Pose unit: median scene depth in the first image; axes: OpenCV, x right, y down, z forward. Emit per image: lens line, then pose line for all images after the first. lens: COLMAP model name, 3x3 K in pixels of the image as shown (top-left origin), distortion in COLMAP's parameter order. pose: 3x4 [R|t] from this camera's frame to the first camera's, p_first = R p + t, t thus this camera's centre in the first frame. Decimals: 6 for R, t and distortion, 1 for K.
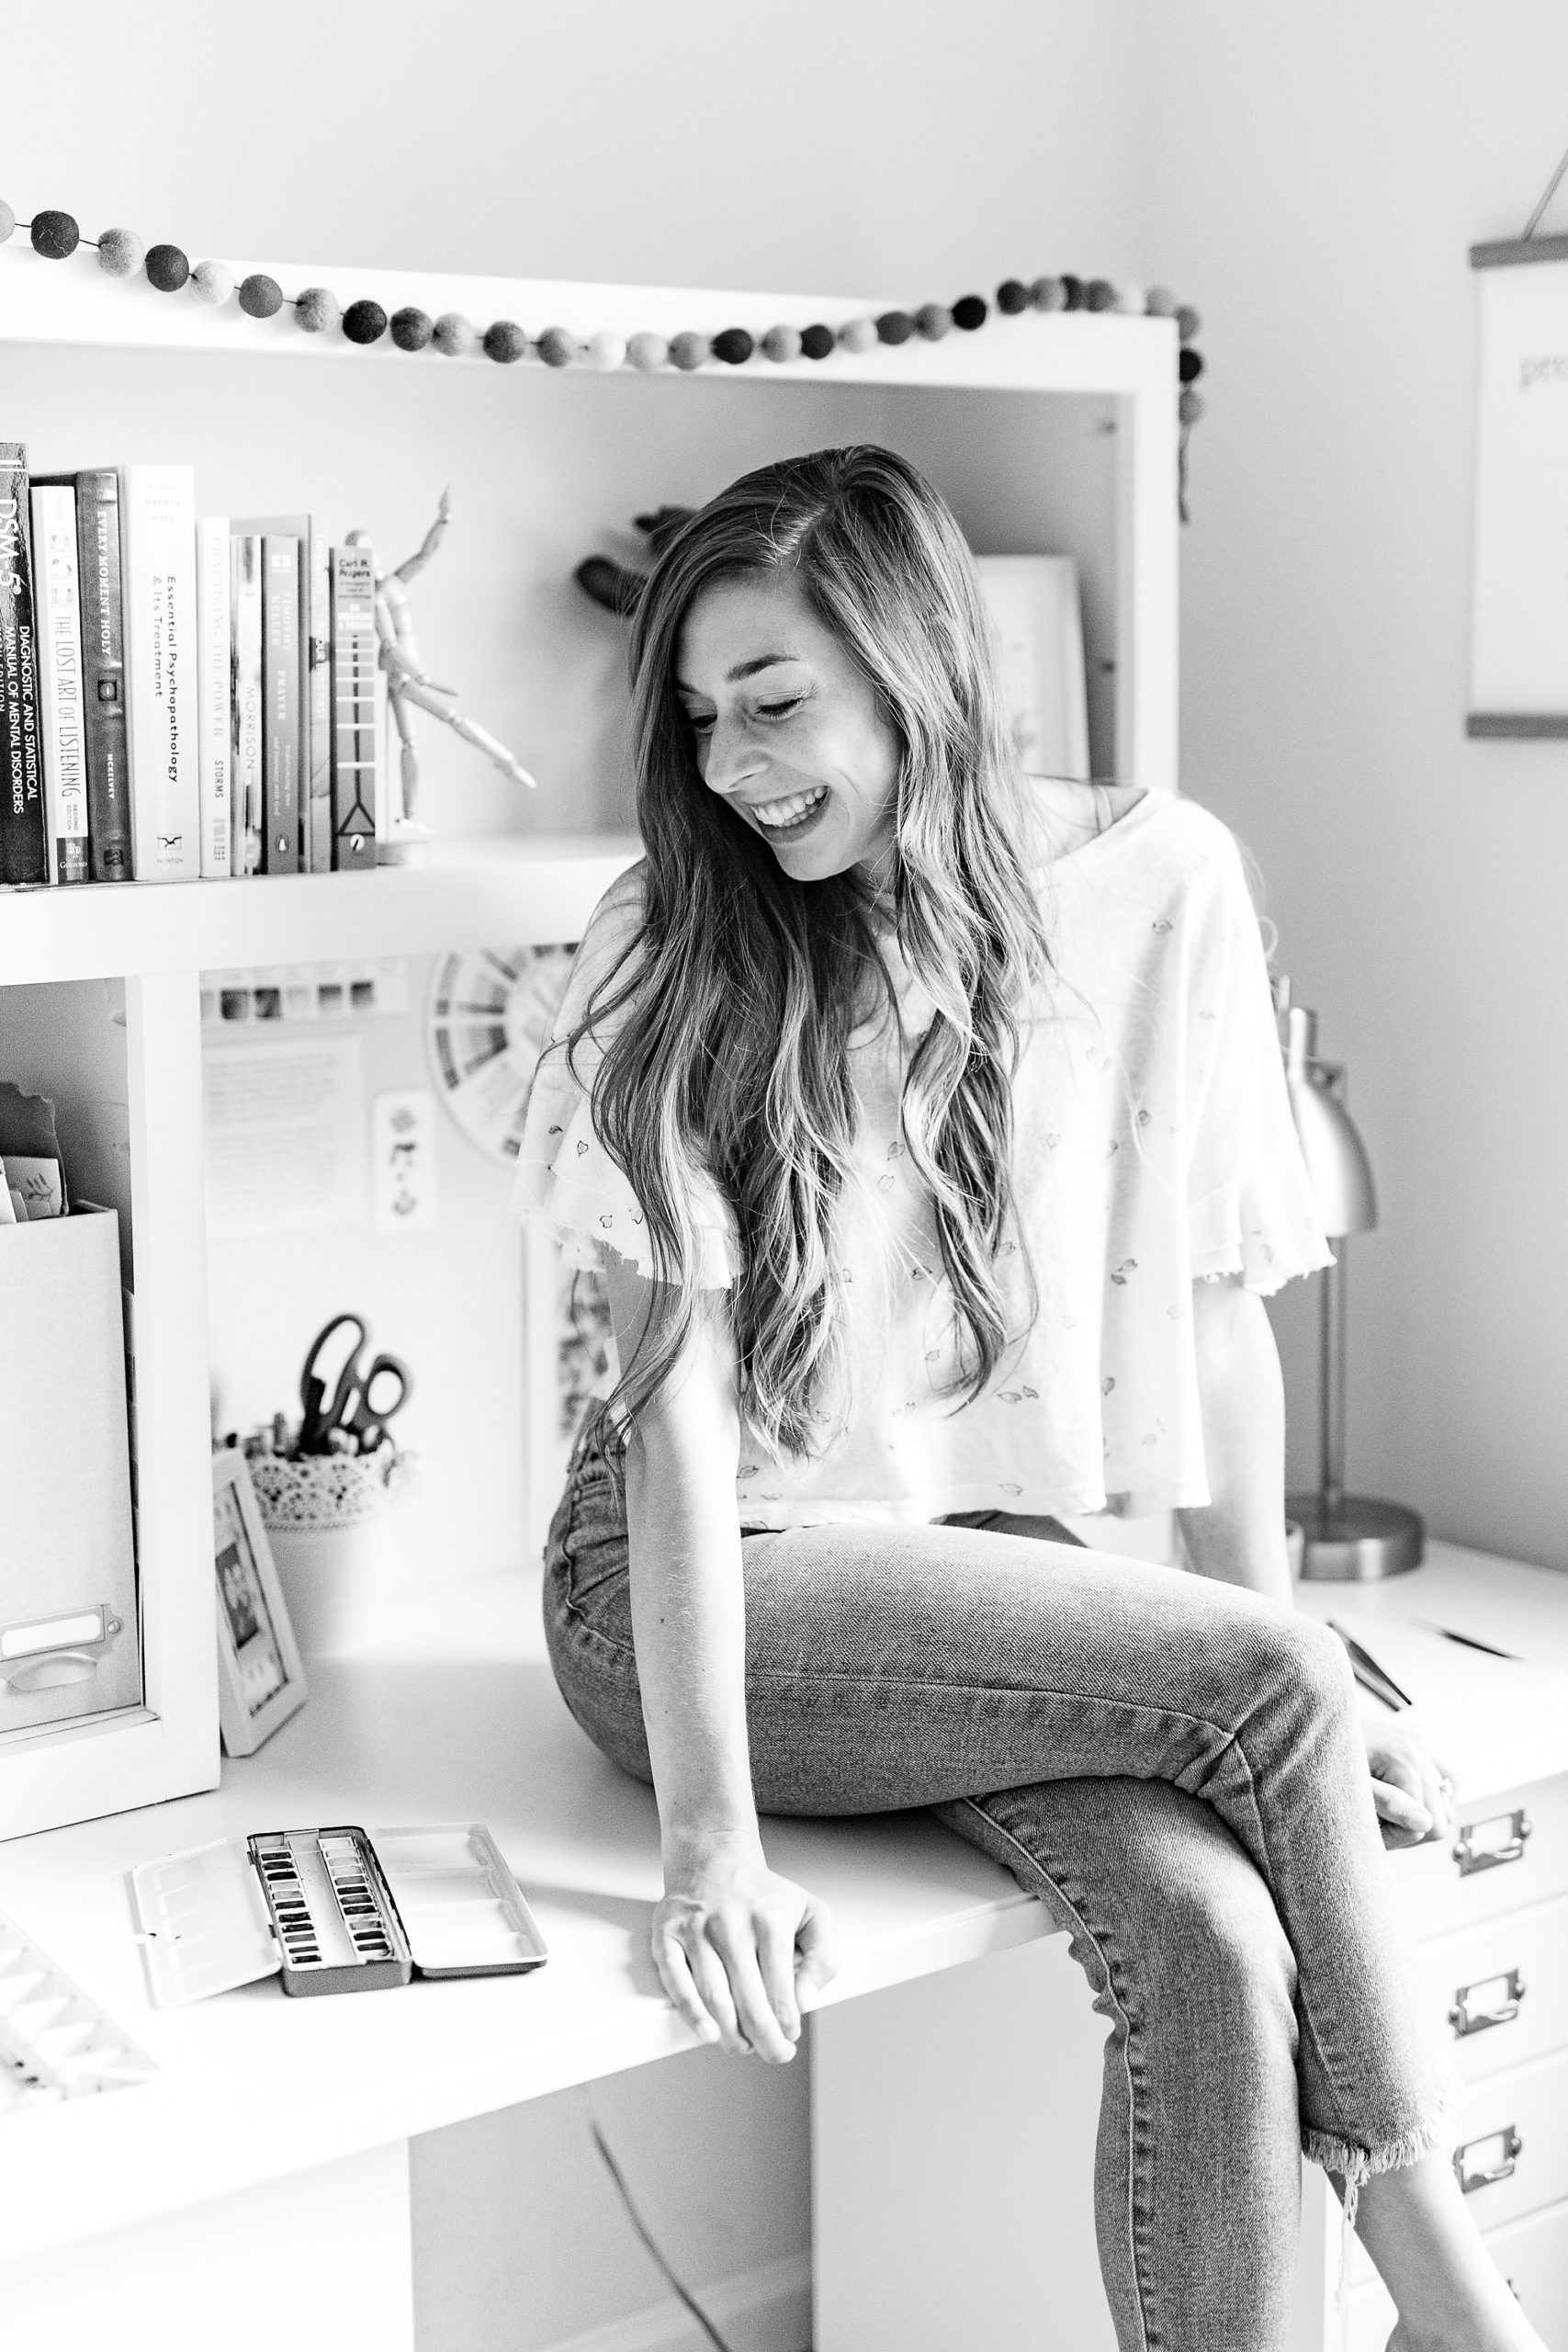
lens RADIAL K [[3531.0, 0, 763.9], [0, 3531.0, 1139.3], [0, 0, 1]] dist [0.023974, 0.000000]
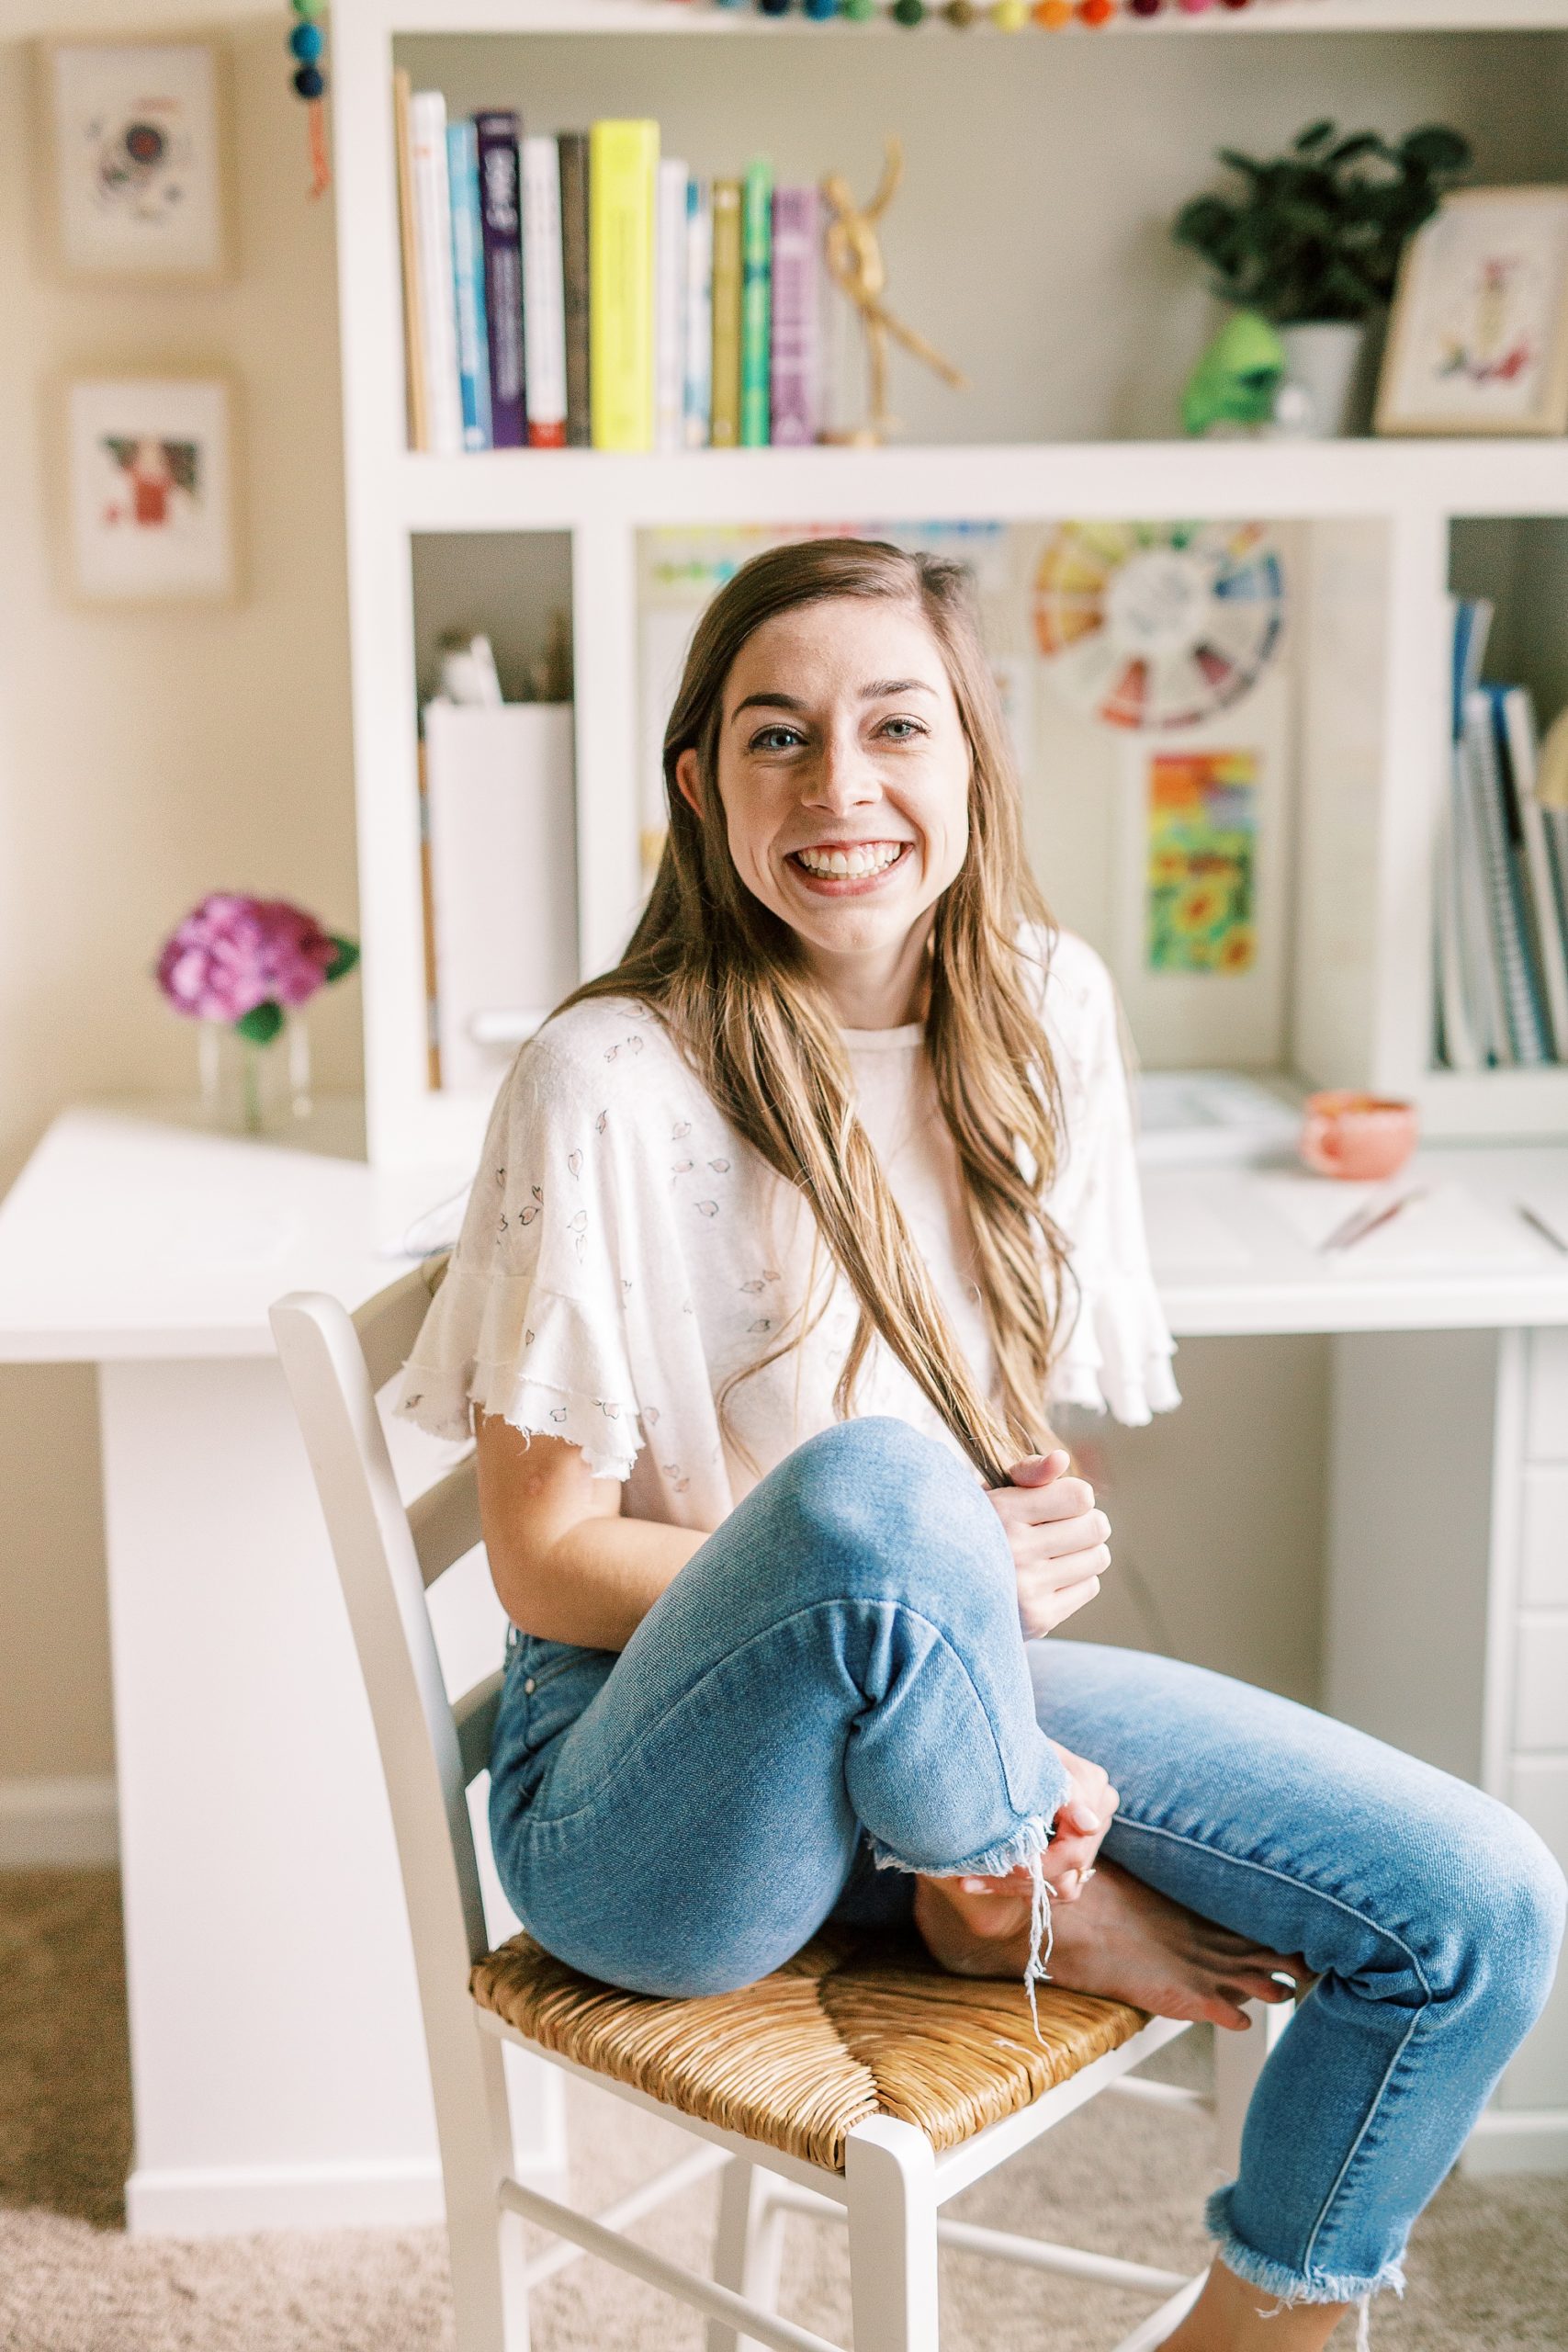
lens RADIAL K [[3531.0, 0, 792.1], [0, 3531.0, 1134.7], [0, 0, 1]] dist [0.023974, 0.000000]
pose [[0.829188, 0.116524, -0.546689, 0.584101], [-0.078673, 0.992623, 0.092245, 0.047781], [0.553405, -0.033479, 0.832239, -0.048345]]
